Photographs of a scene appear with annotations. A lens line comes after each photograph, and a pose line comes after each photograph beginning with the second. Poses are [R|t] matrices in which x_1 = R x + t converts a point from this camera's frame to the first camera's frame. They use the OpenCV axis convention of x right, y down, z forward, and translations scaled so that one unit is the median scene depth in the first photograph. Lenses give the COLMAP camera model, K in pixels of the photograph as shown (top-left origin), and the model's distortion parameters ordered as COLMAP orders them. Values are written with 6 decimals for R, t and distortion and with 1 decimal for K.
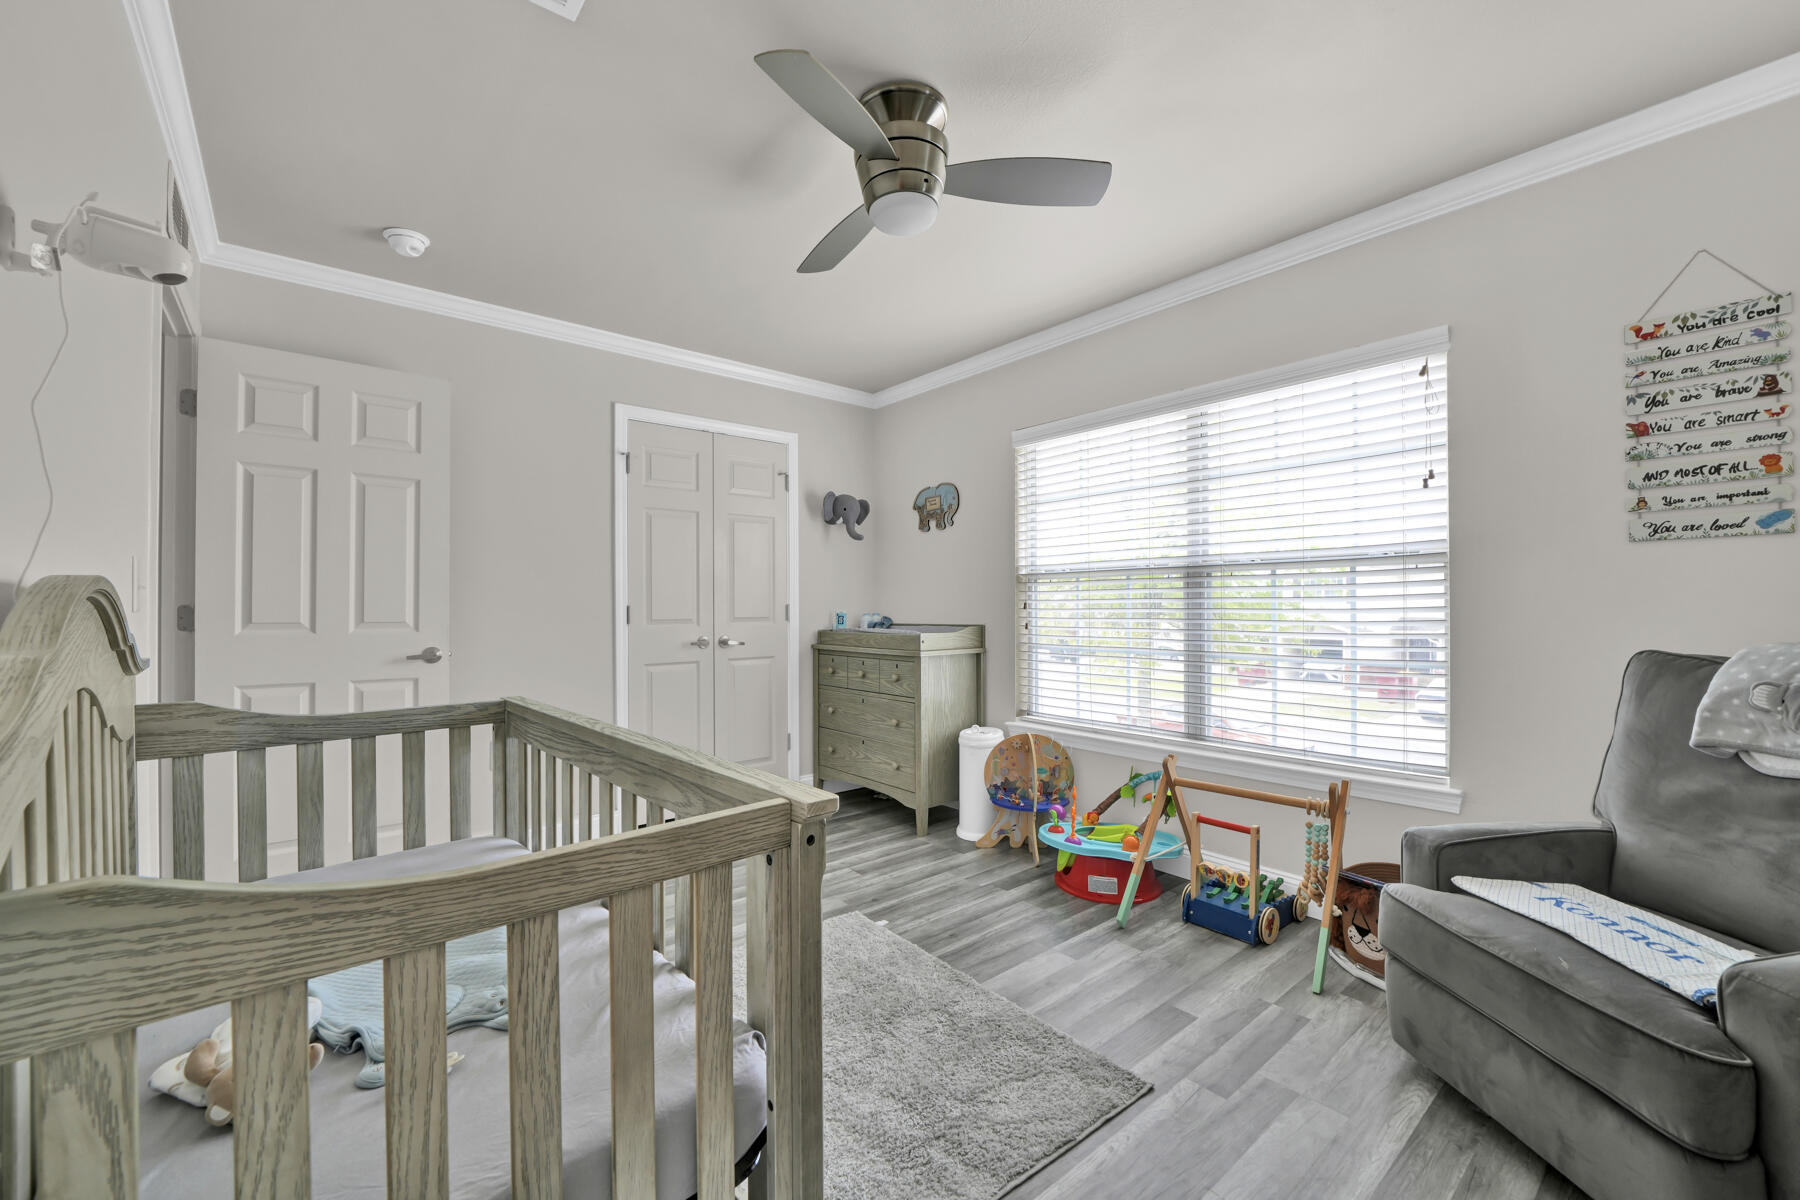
lens RADIAL K [[721.6, 0, 904.3], [0, 721.6, 604.8], [0, 0, 1]] dist [-0.009443, 0.000000]
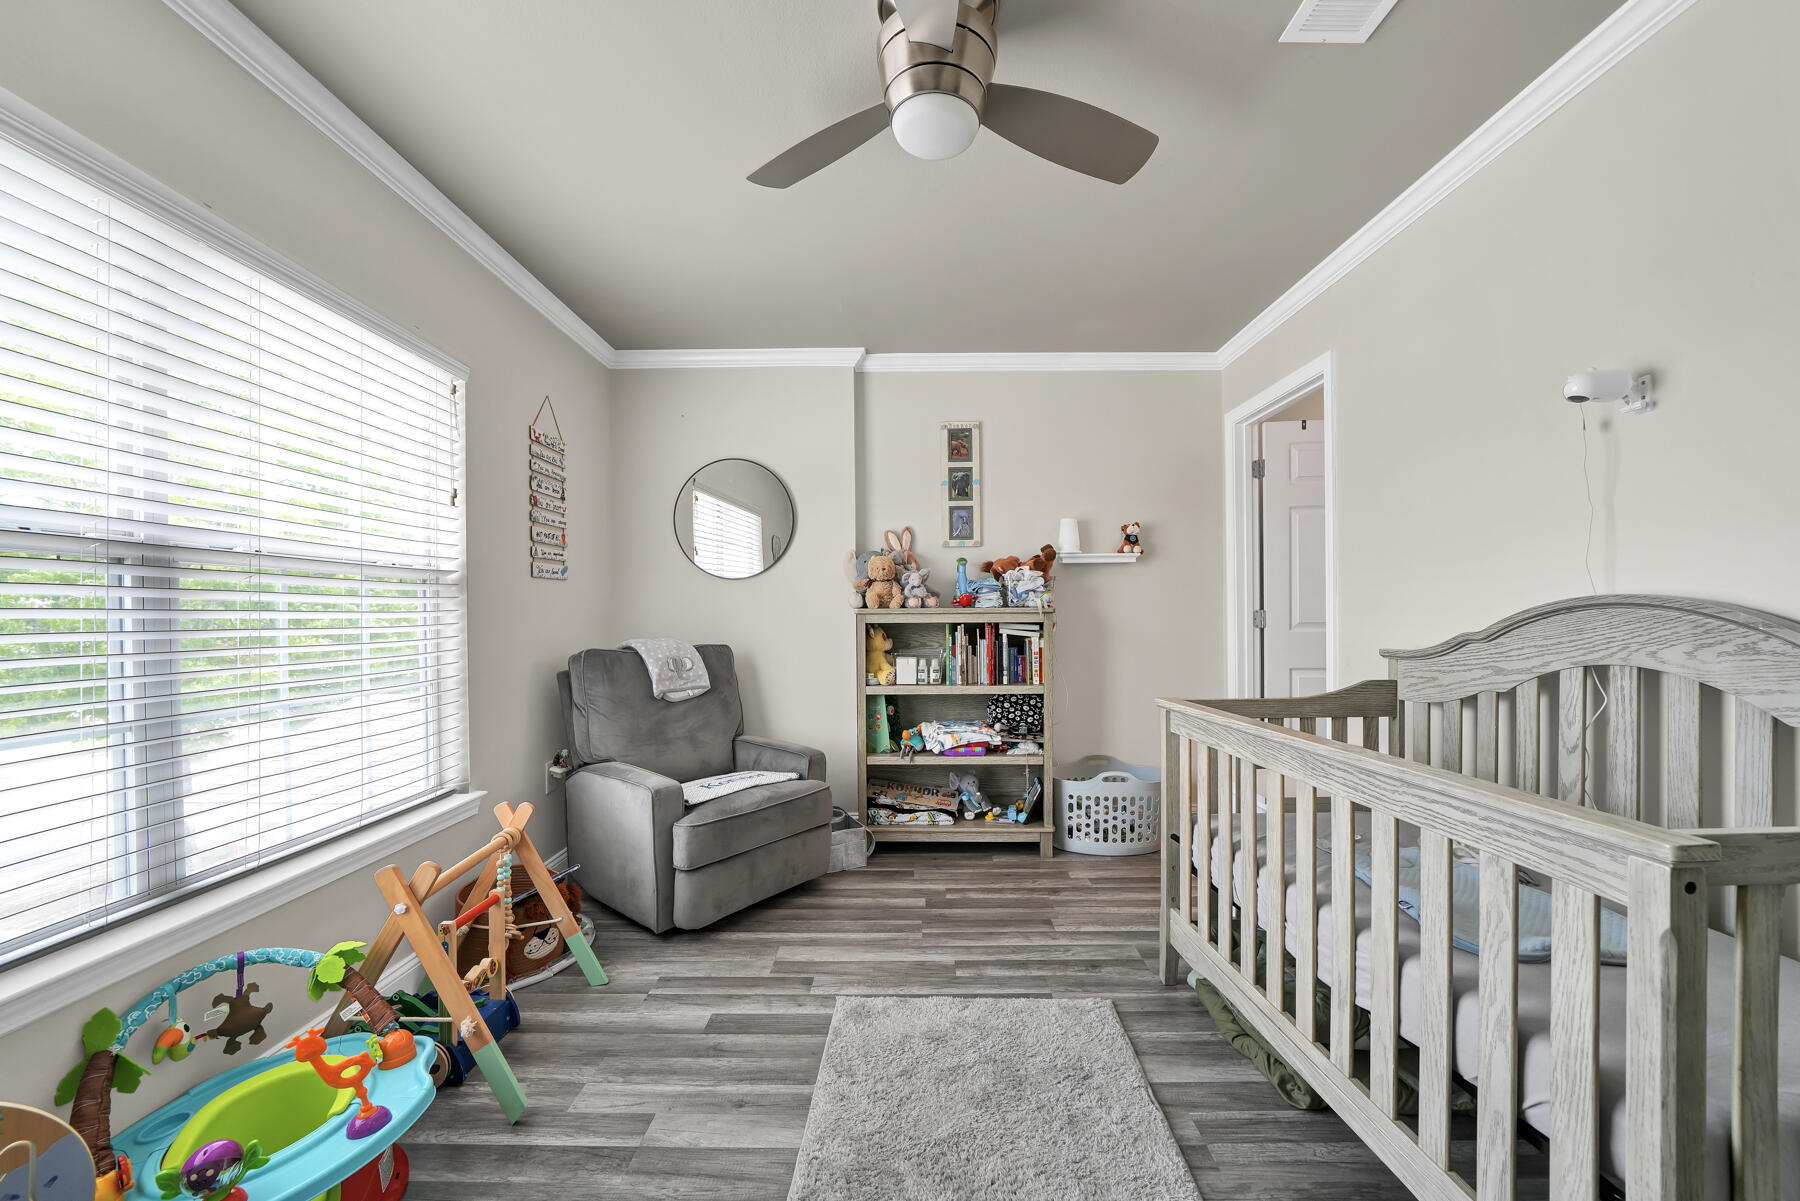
lens RADIAL K [[721.6, 0, 904.4], [0, 721.6, 619.1], [0, 0, 1]] dist [-0.009443, 0.000000]
pose [[-0.759807, -0.004335, 0.650134, -0.419429], [-0.004427, 0.999989, 0.001494, -0.007692], [-0.650134, -0.001743, -0.759818, 1.382267]]
